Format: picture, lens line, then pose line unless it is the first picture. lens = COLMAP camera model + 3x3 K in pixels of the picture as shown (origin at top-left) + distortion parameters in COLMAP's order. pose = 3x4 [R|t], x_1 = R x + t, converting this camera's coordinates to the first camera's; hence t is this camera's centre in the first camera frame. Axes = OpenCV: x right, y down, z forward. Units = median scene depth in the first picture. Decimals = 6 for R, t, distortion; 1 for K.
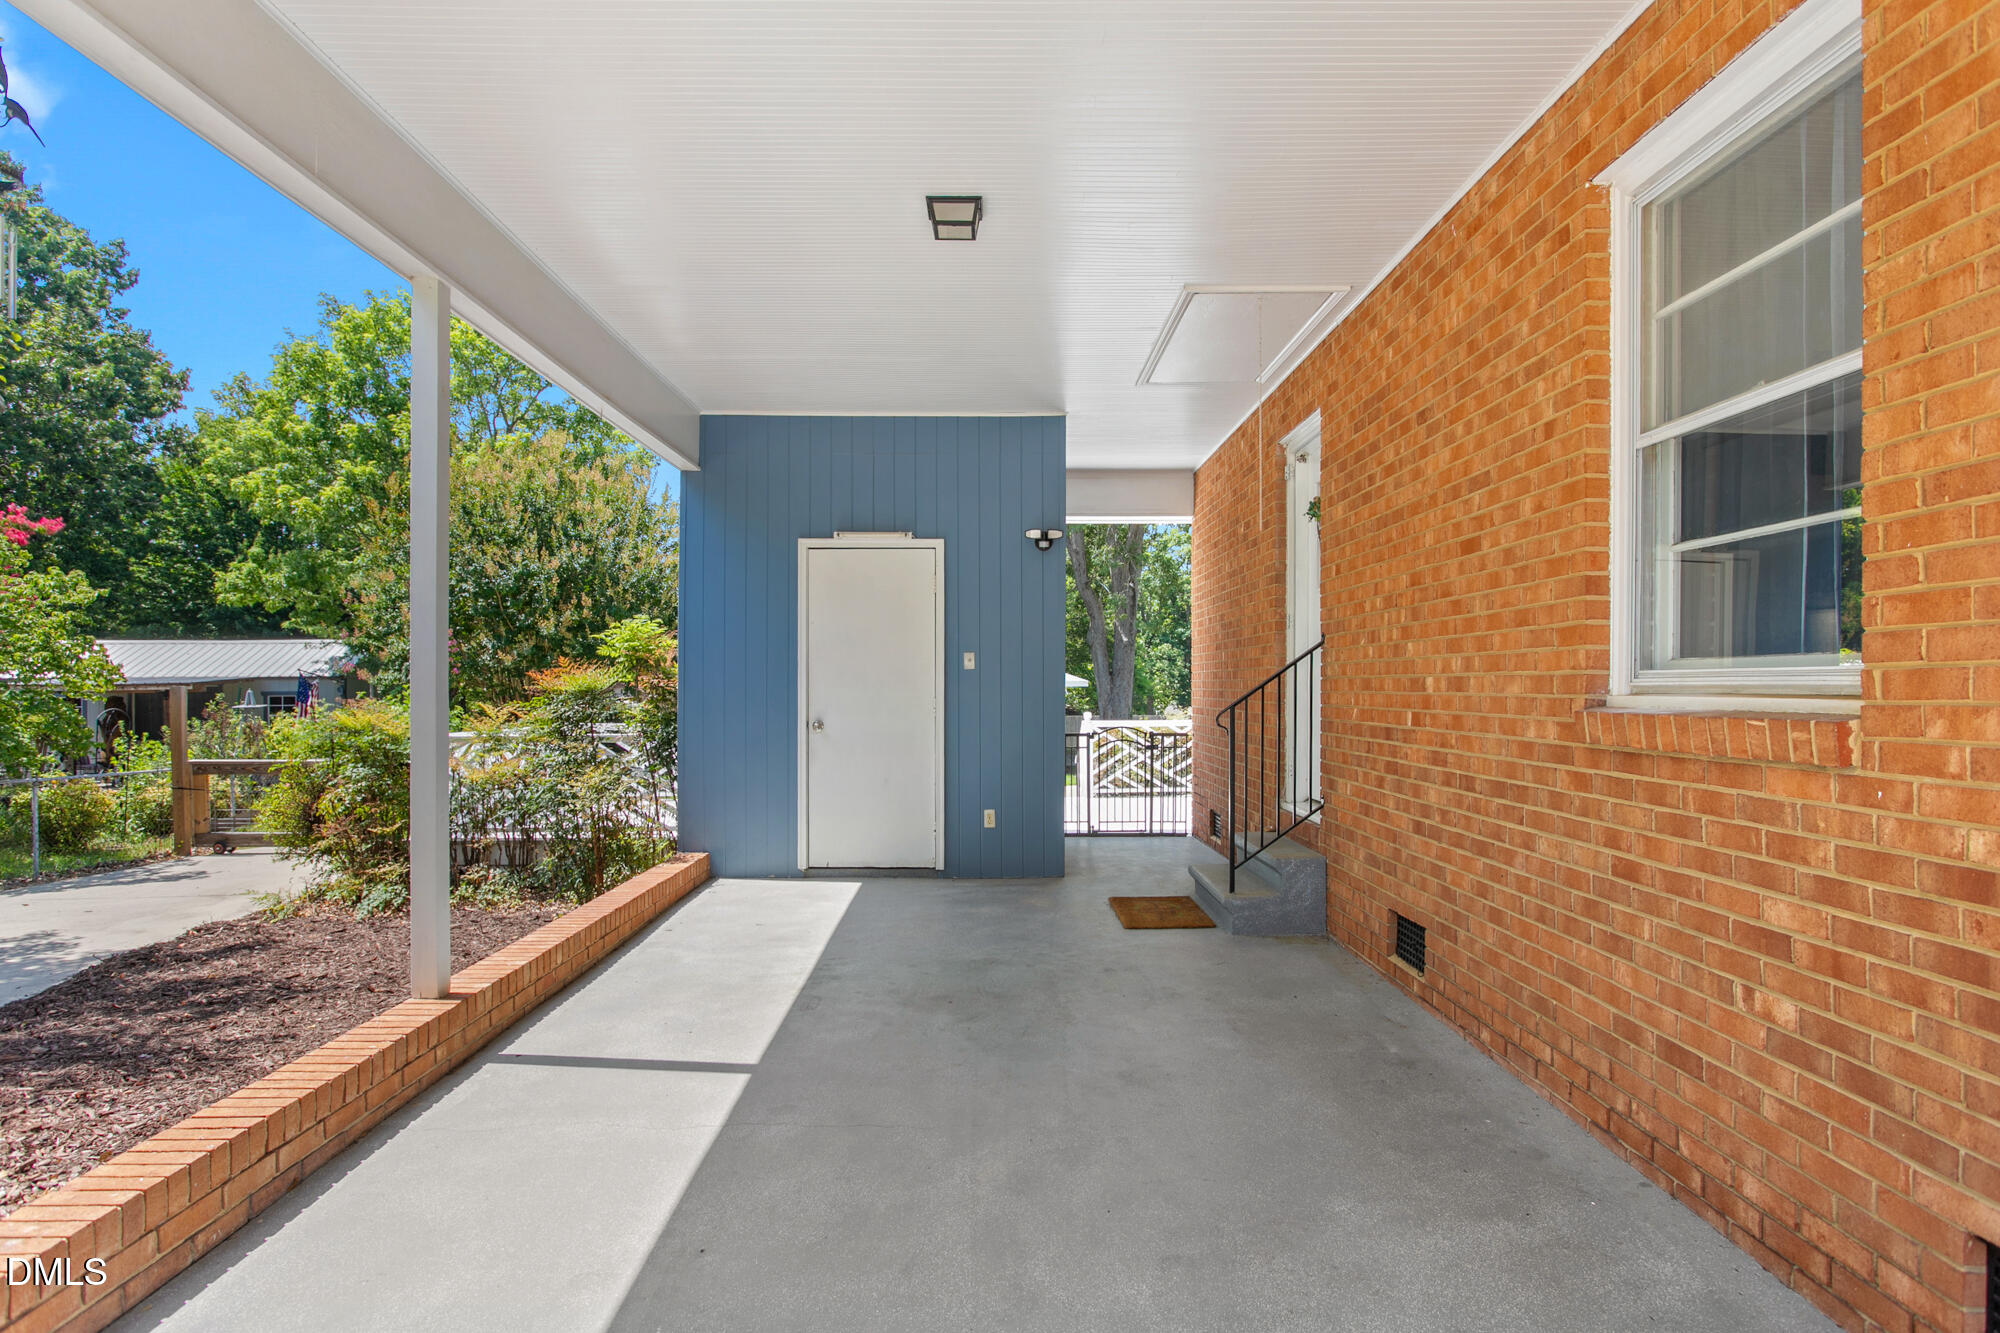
lens RADIAL K [[1201.4, 0, 999.8], [0, 1201.4, 677.4], [0, 0, 1]] dist [0.000253, 0.000038]
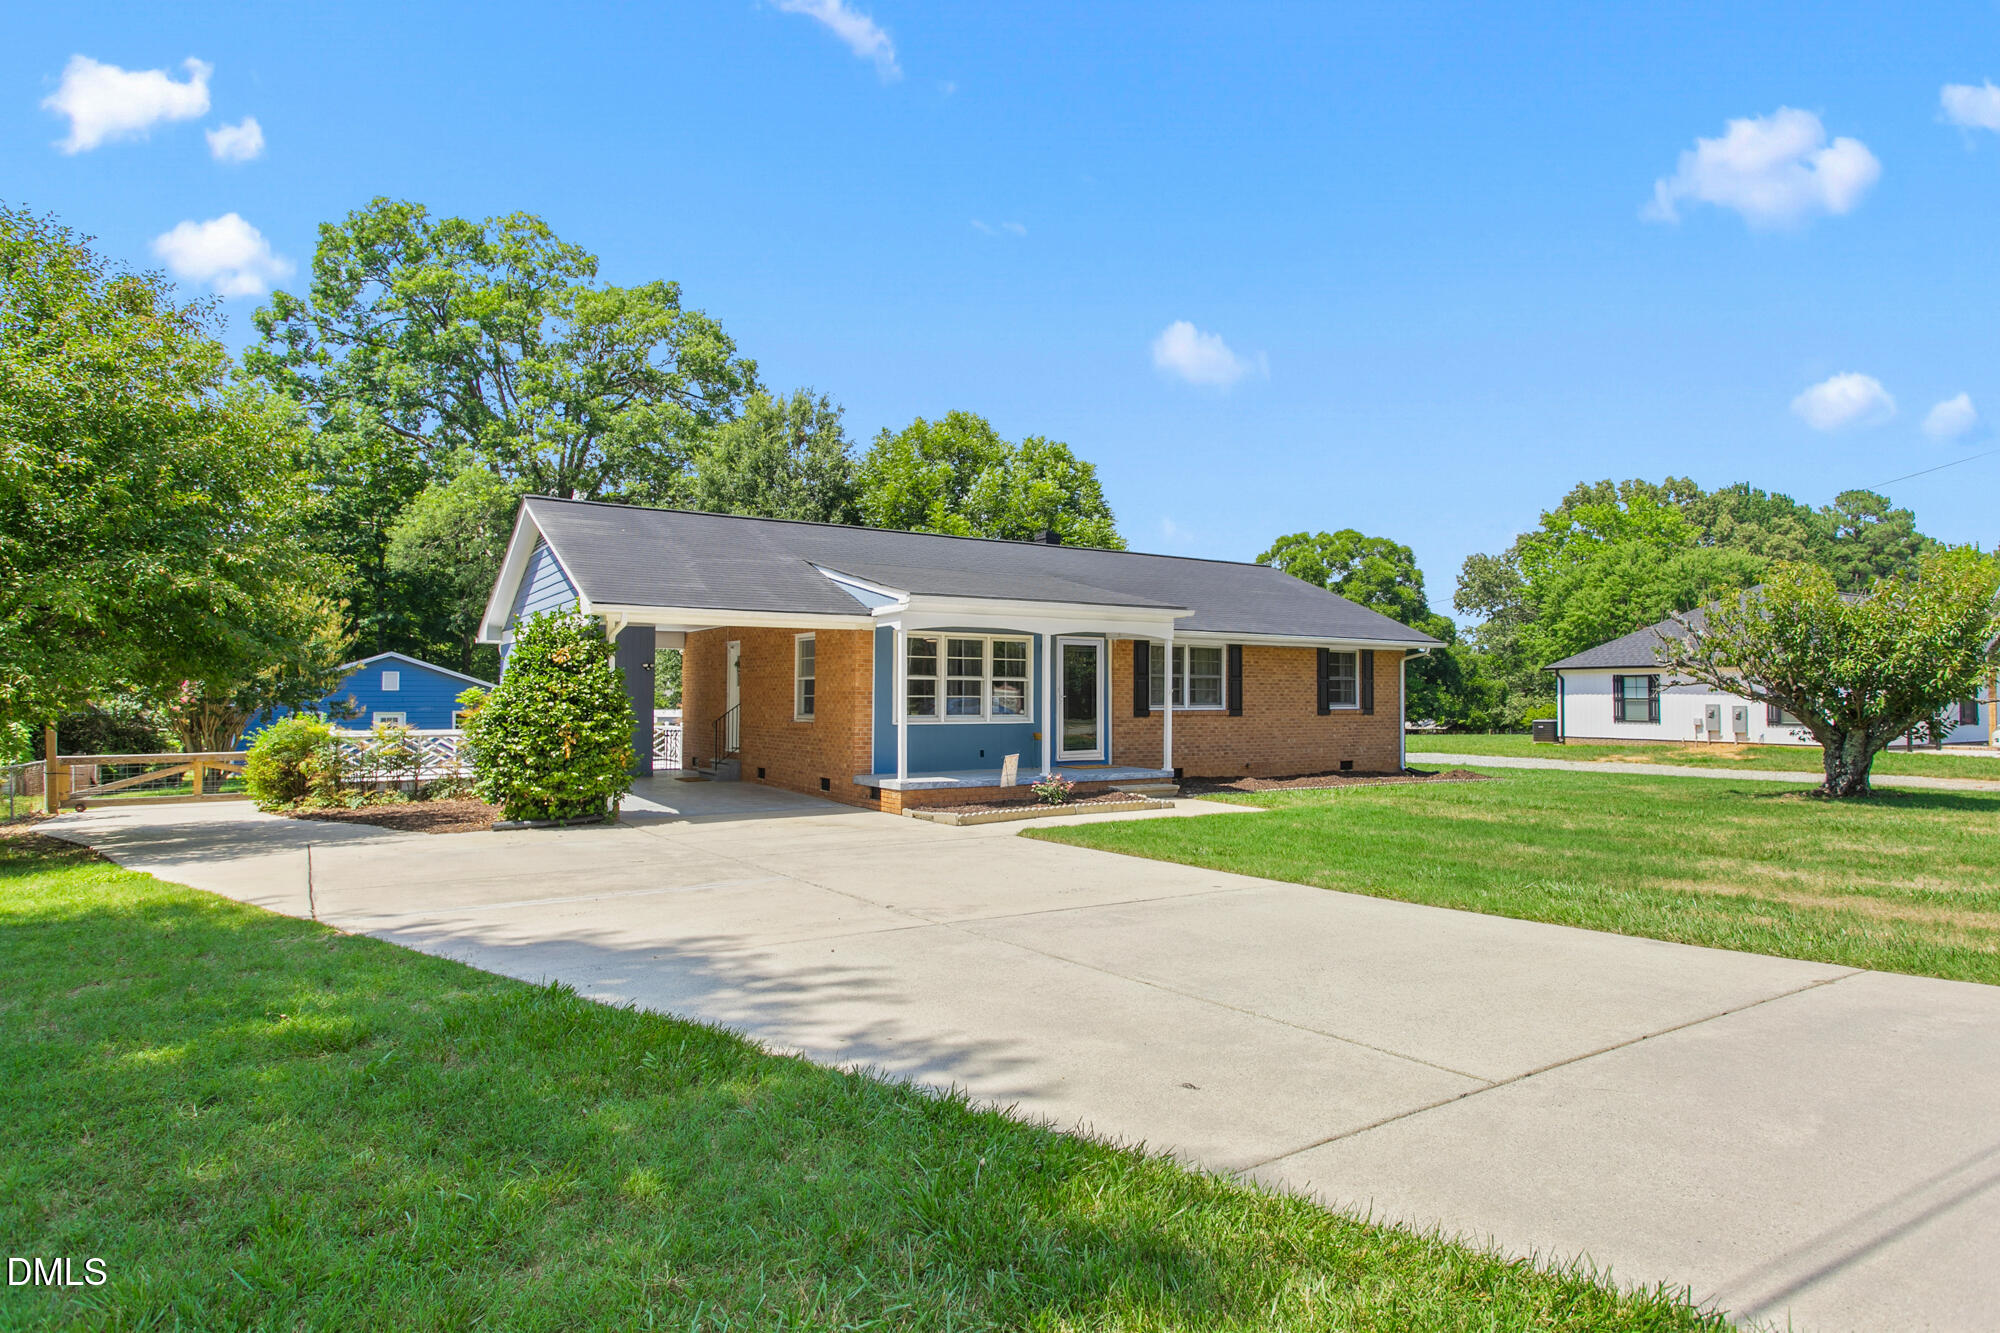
lens RADIAL K [[1144.1, 0, 1001.6], [0, 1144.1, 672.3], [0, 0, 1]] dist [-0.000576, -0.000031]
pose [[0.861867, 0.013411, 0.506957, -0.869545], [-0.006121, 0.999853, -0.016044, -0.077374], [-0.507098, 0.010725, 0.861822, -2.582749]]
